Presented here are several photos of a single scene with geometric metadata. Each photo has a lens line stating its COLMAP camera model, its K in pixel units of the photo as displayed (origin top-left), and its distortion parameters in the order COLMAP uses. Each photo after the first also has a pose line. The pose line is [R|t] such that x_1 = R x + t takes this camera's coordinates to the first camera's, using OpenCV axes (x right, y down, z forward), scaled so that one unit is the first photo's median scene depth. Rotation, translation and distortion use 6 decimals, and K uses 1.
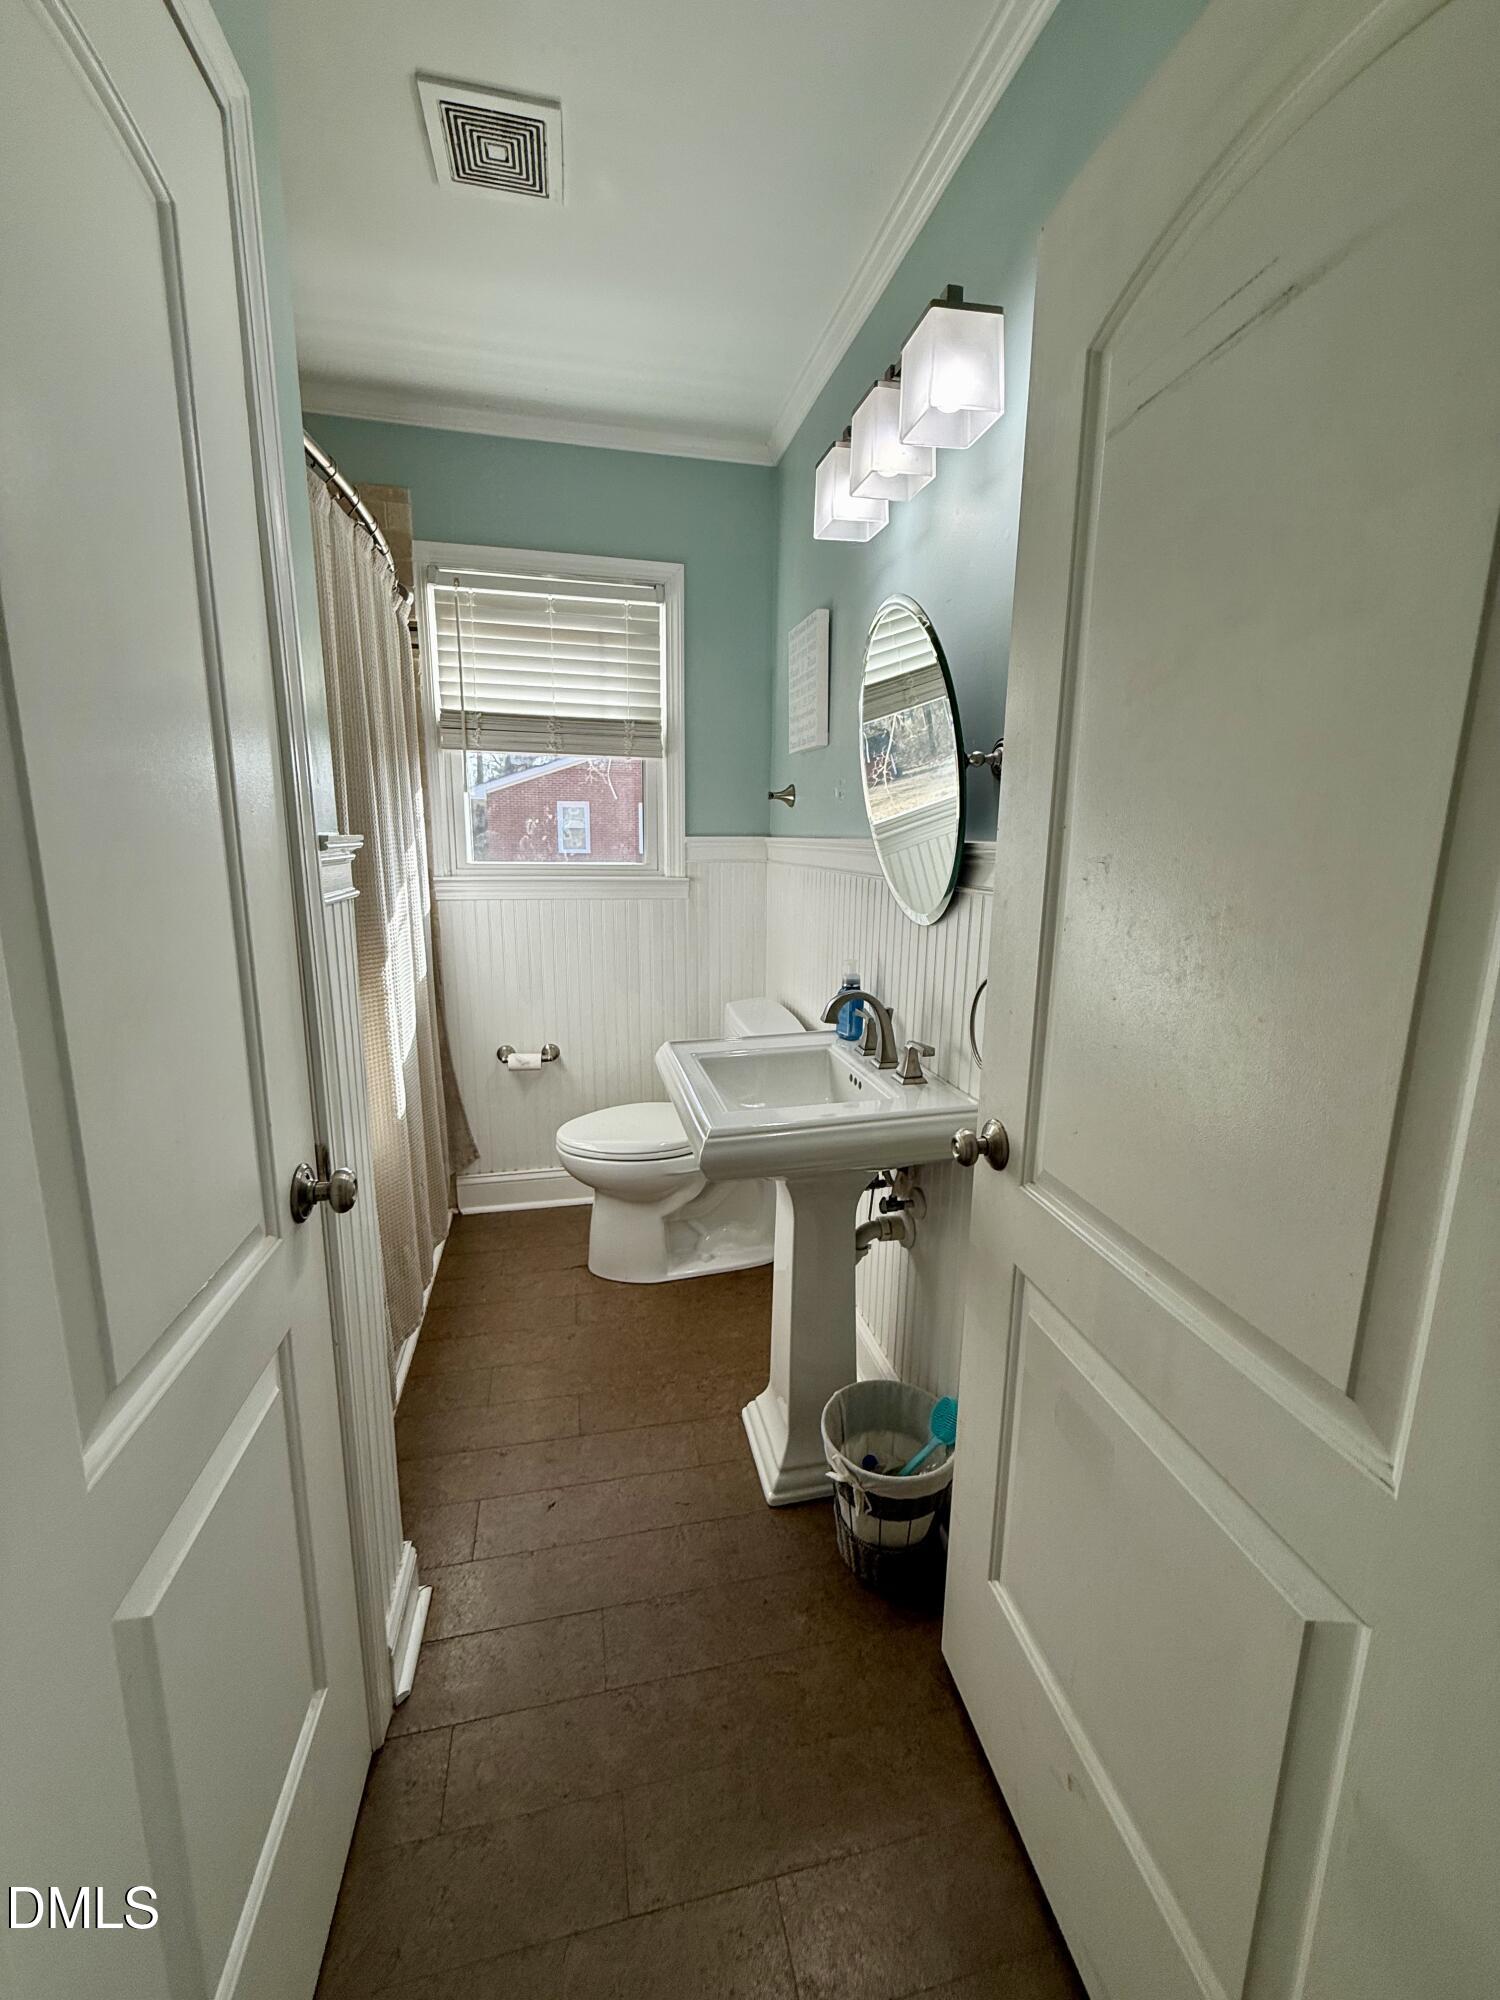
lens RADIAL K [[796.8, 0, 752.7], [0, 796.8, 989.4], [0, 0, 1]] dist [0.001390, 0.000246]
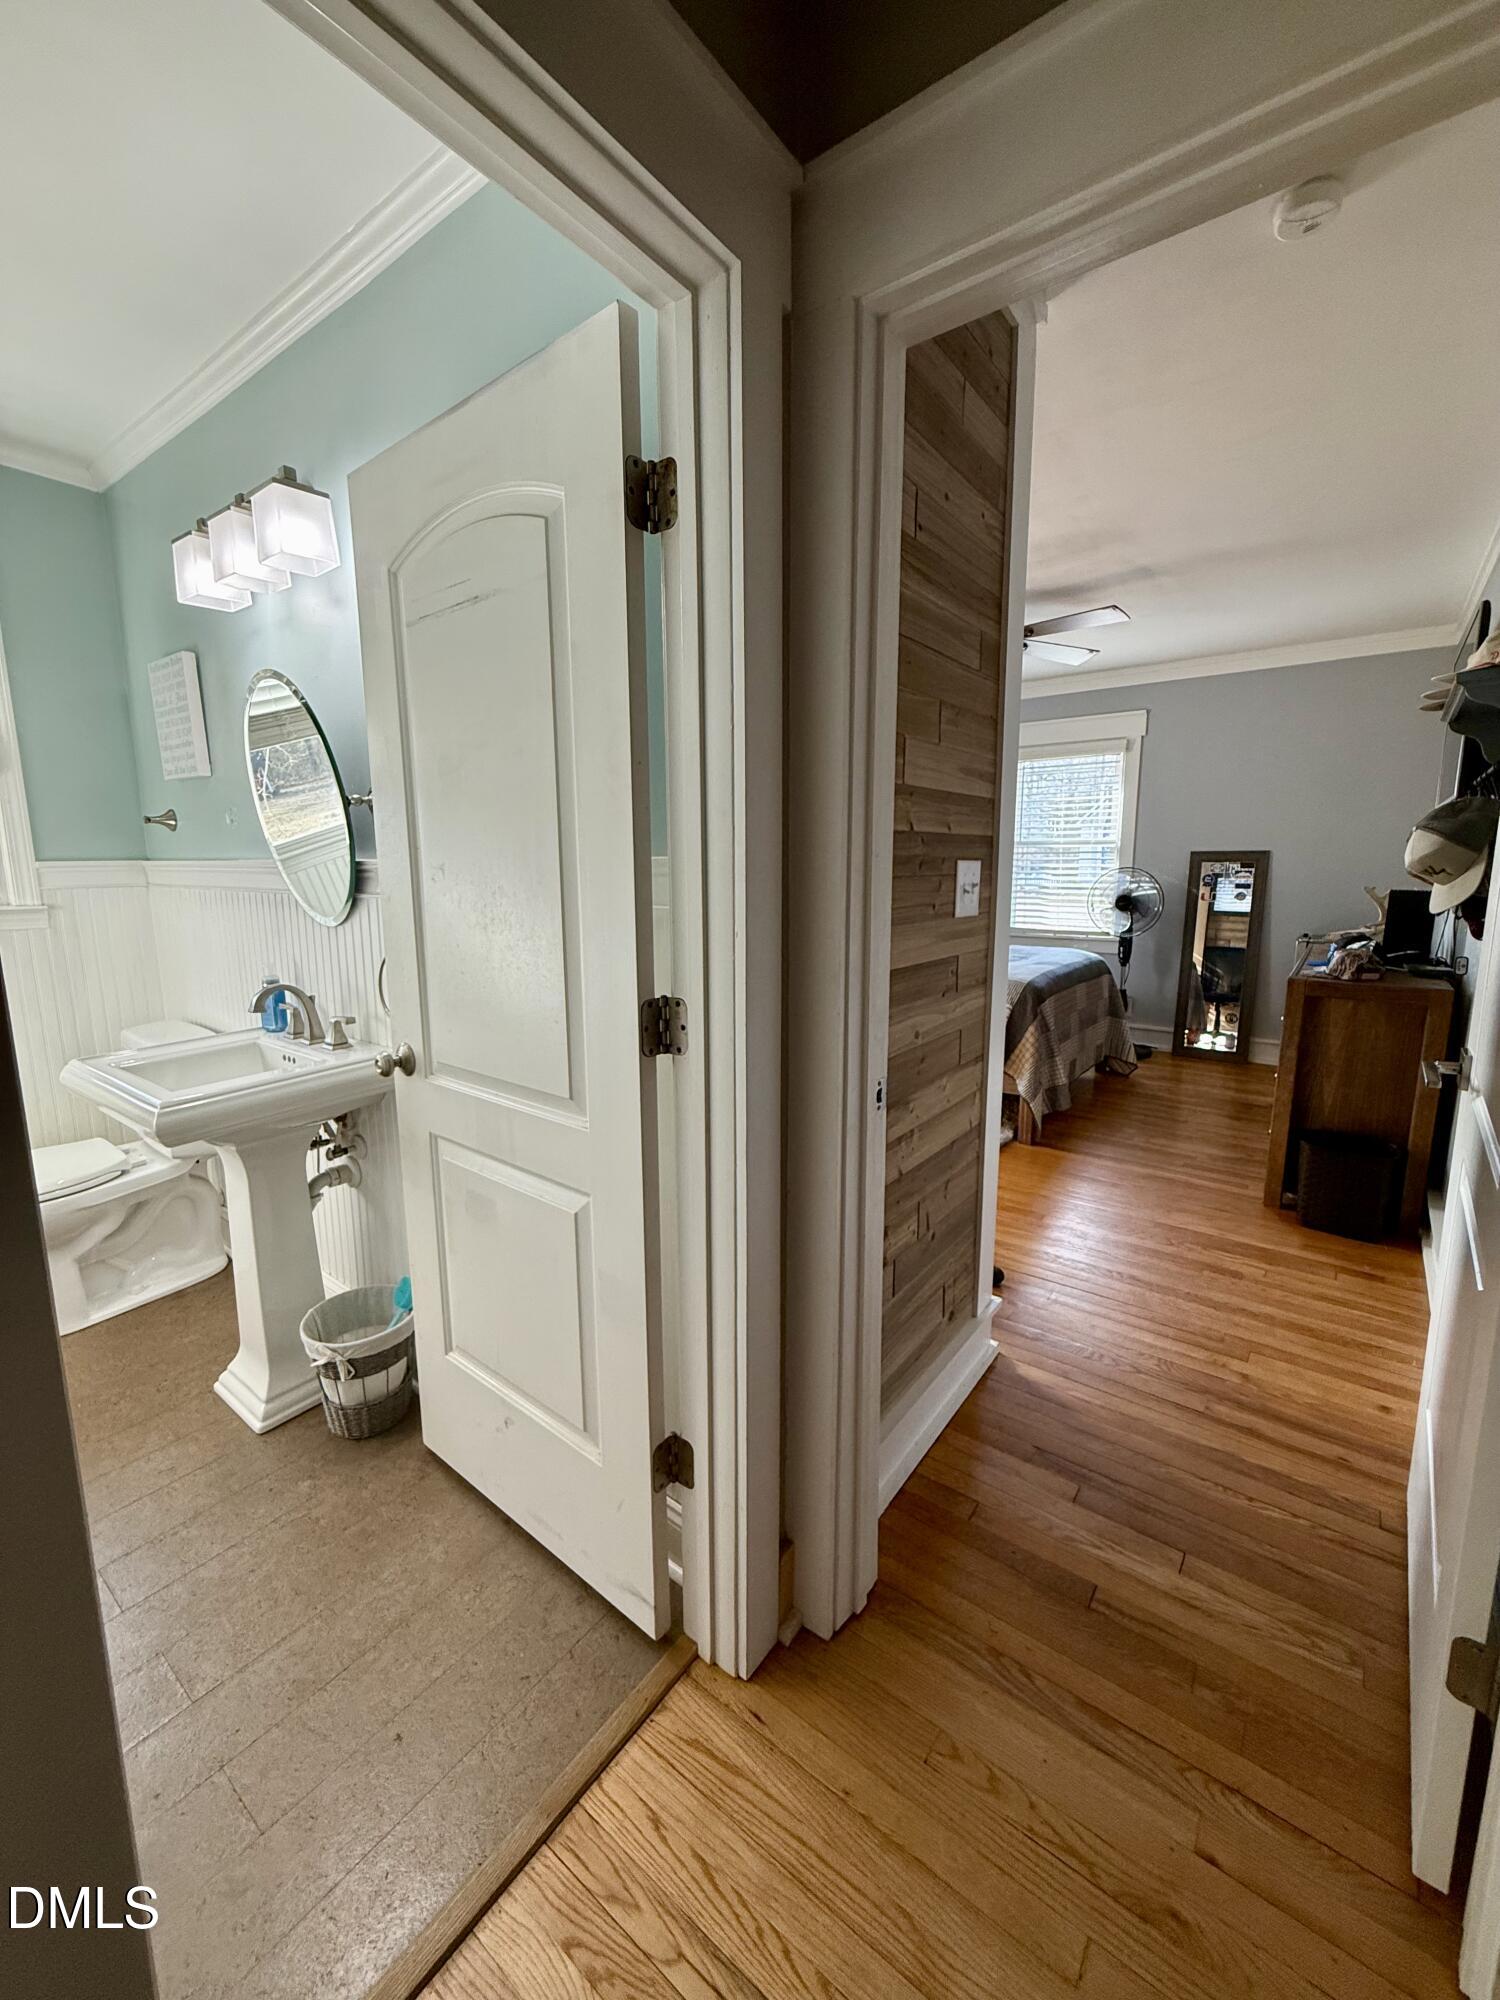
lens RADIAL K [[796.8, 0, 752.7], [0, 796.8, 989.4], [0, 0, 1]] dist [0.001390, 0.000246]
pose [[0.763308, -0.119166, 0.634949, -0.092658], [0.136239, 0.990429, 0.022101, 0.082780], [-0.631506, 0.069636, 0.772238, -0.400071]]
